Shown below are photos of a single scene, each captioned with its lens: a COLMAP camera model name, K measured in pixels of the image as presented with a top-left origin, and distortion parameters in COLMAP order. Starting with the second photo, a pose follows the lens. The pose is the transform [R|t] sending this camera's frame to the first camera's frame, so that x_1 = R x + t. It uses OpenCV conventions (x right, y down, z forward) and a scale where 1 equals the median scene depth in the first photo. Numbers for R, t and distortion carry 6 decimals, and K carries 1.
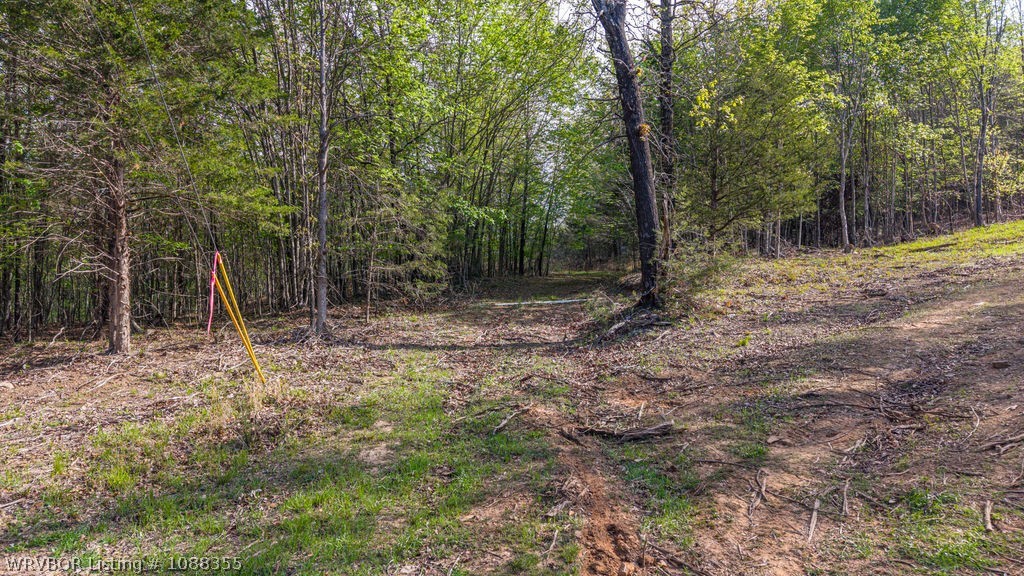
lens RADIAL K [[721.2, 0, 512.1], [0, 721.2, 287.1], [0, 0, 1]] dist [0.029816, -0.006486]
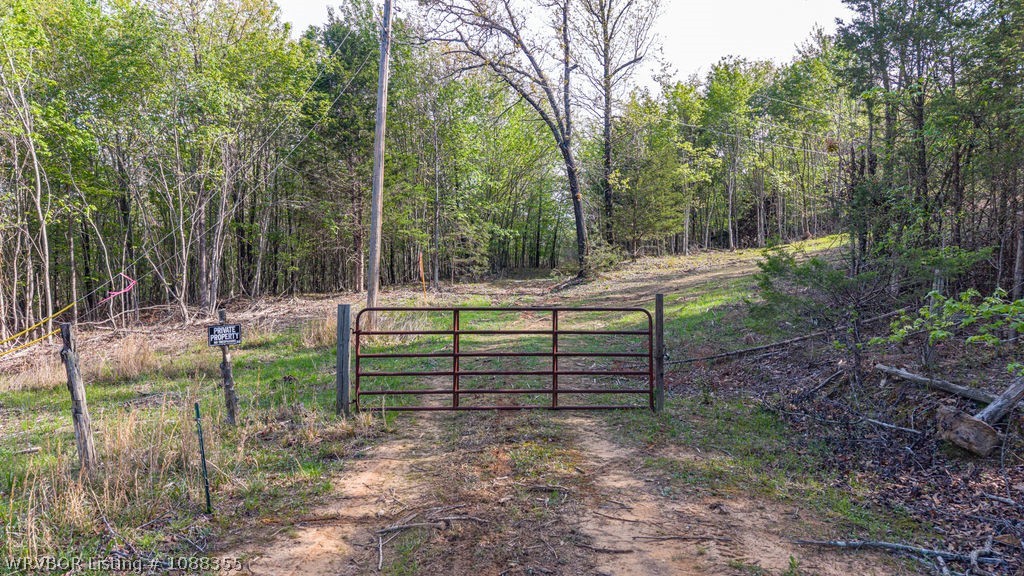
lens RADIAL K [[721.2, 0, 511.6], [0, 721.2, 287.3], [0, 0, 1]] dist [0.029816, -0.006486]
pose [[0.998760, -0.003028, -0.049684, 0.074855], [0.002944, 0.999994, -0.001756, 0.052447], [0.049689, 0.001607, 0.998763, -1.023893]]
